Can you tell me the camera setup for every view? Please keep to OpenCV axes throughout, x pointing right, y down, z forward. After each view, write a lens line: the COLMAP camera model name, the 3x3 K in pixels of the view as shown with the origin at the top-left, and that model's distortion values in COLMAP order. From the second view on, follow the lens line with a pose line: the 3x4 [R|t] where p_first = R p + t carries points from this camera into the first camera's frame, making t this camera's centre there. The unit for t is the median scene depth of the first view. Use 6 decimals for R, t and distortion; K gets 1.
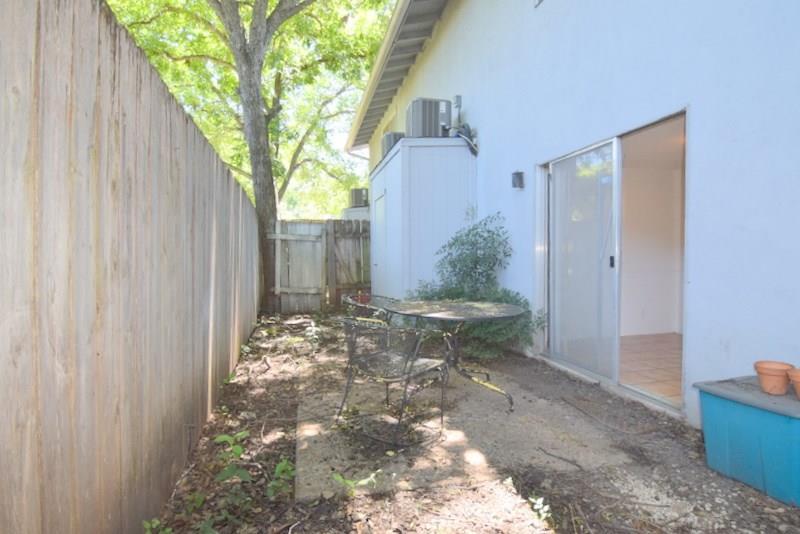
lens RADIAL K [[395.3, 0, 397.1], [0, 395.3, 262.3], [0, 0, 1]] dist [-0.013239, -0.001256]
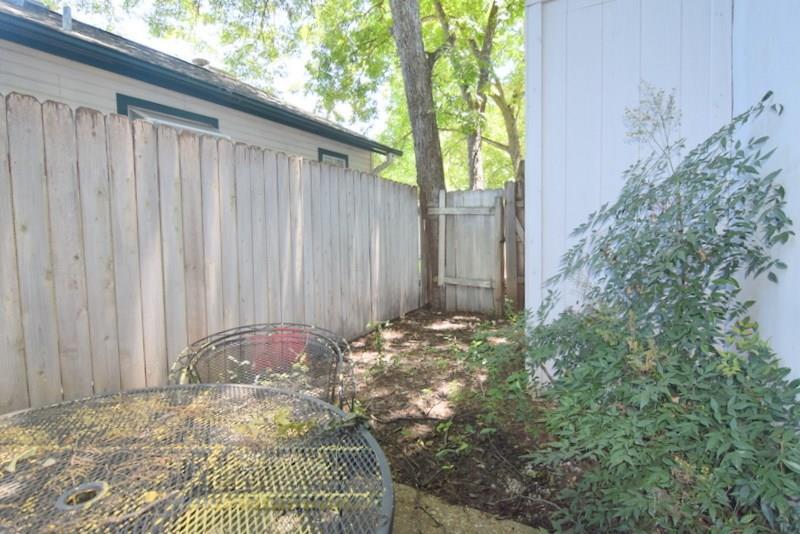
lens RADIAL K [[395.3, 0, 403.2], [0, 395.3, 266.9], [0, 0, 1]] dist [-0.013239, -0.001256]
pose [[0.732947, 0.041588, -0.679013, 0.167850], [0.008200, 0.997517, 0.069947, -0.011143], [0.680236, -0.056835, 0.730786, 0.377565]]
